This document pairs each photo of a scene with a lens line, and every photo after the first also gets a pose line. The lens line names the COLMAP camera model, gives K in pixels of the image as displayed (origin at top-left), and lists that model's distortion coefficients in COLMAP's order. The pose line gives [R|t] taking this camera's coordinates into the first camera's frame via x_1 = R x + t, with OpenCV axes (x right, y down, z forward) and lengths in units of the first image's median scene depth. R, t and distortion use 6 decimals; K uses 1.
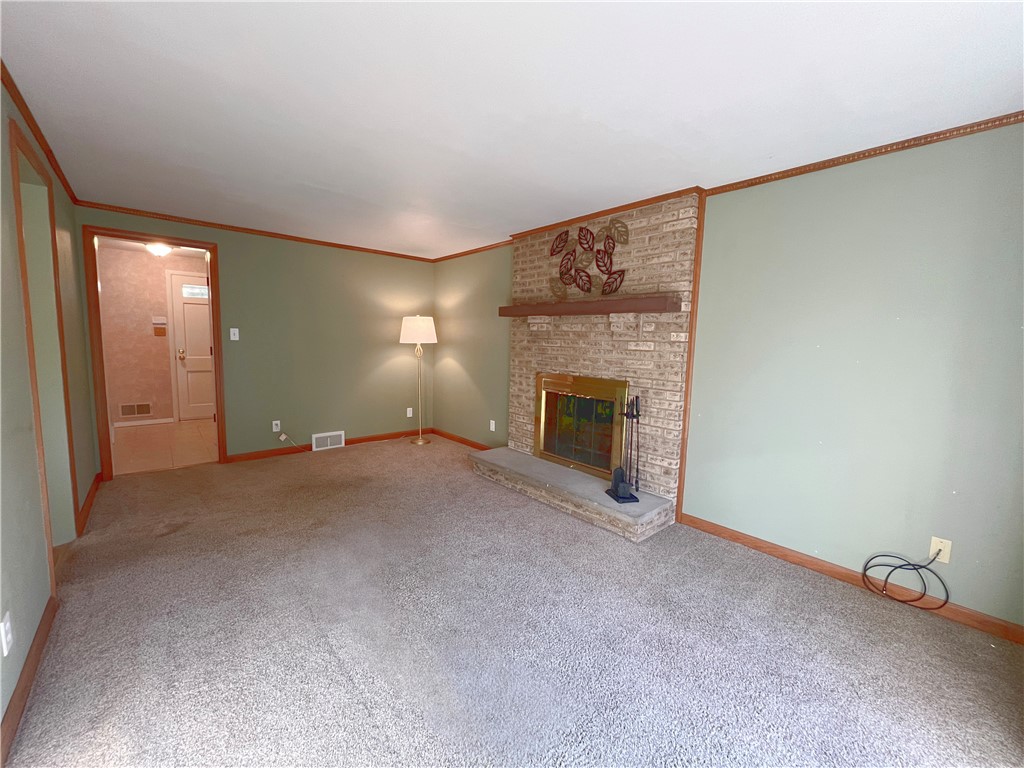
lens RADIAL K [[411.1, 0, 509.8], [0, 411.1, 386.5], [0, 0, 1]] dist [-0.005958, 0.000436]
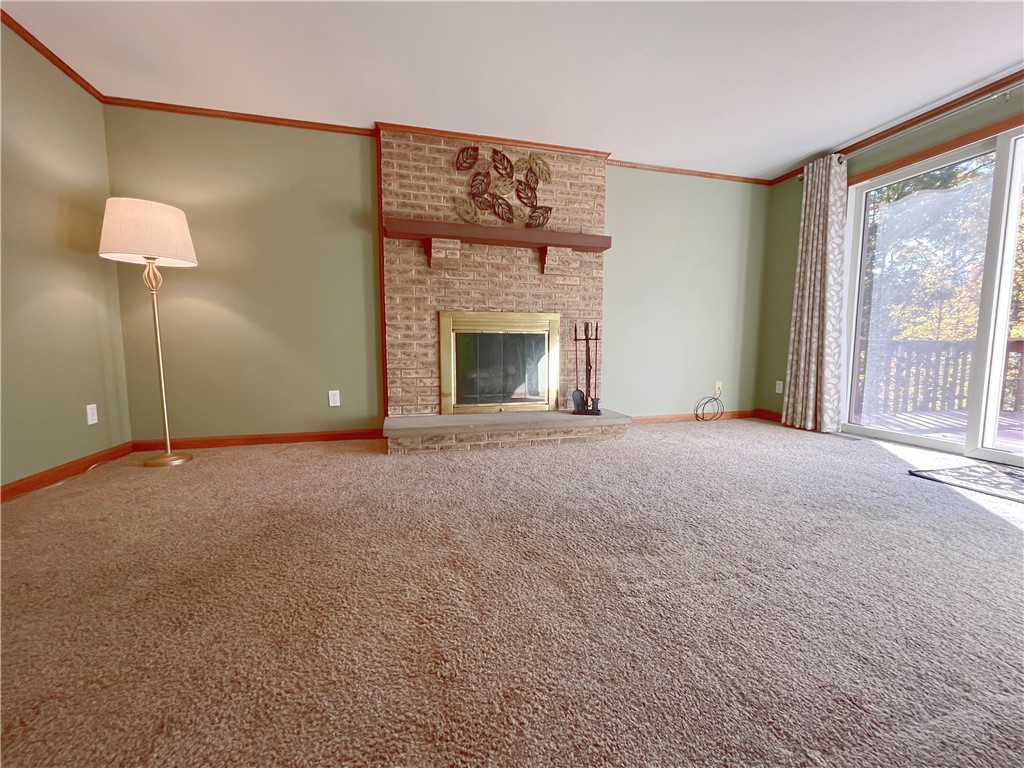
lens RADIAL K [[411.1, 0, 508.2], [0, 411.1, 388.8], [0, 0, 1]] dist [-0.005958, 0.000436]
pose [[0.441534, -0.115412, 0.889791, -0.708314], [0.110346, 0.991149, 0.073803, 0.084061], [-0.890433, 0.065599, 0.450361, 0.598448]]
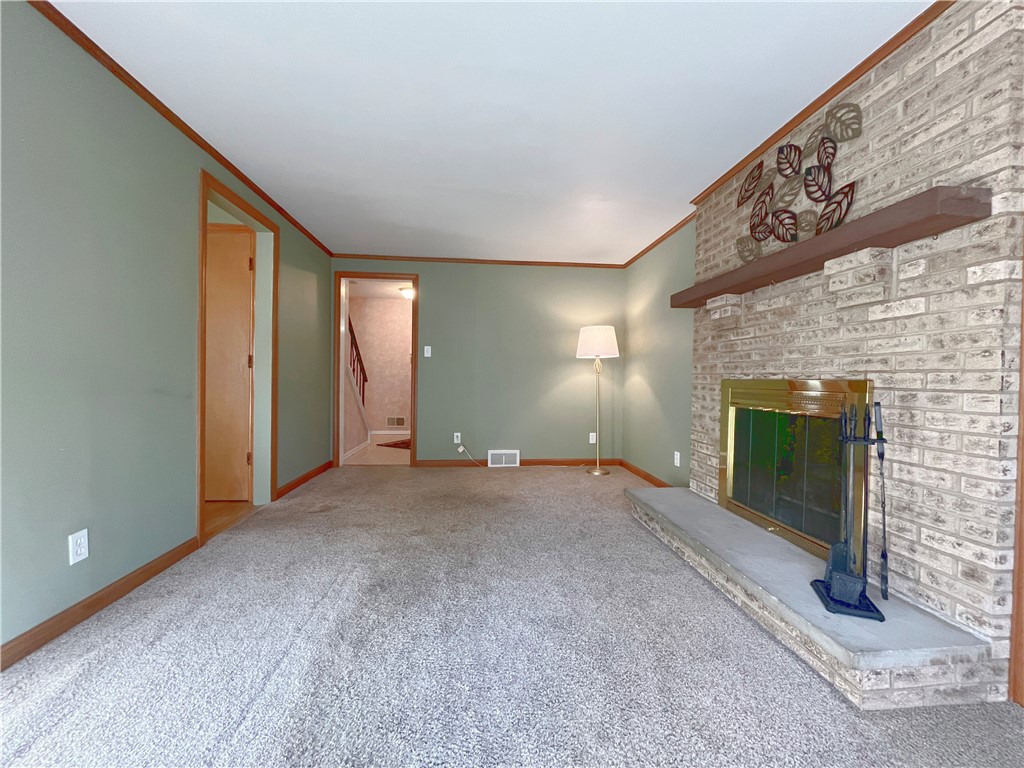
lens RADIAL K [[411.1, 0, 509.9], [0, 411.1, 385.4], [0, 0, 1]] dist [-0.005958, 0.000436]
pose [[0.809470, -0.005561, -0.587134, 0.206640], [-0.057839, 0.994337, -0.089158, 0.063727], [0.584305, 0.106130, 0.804565, 0.283409]]
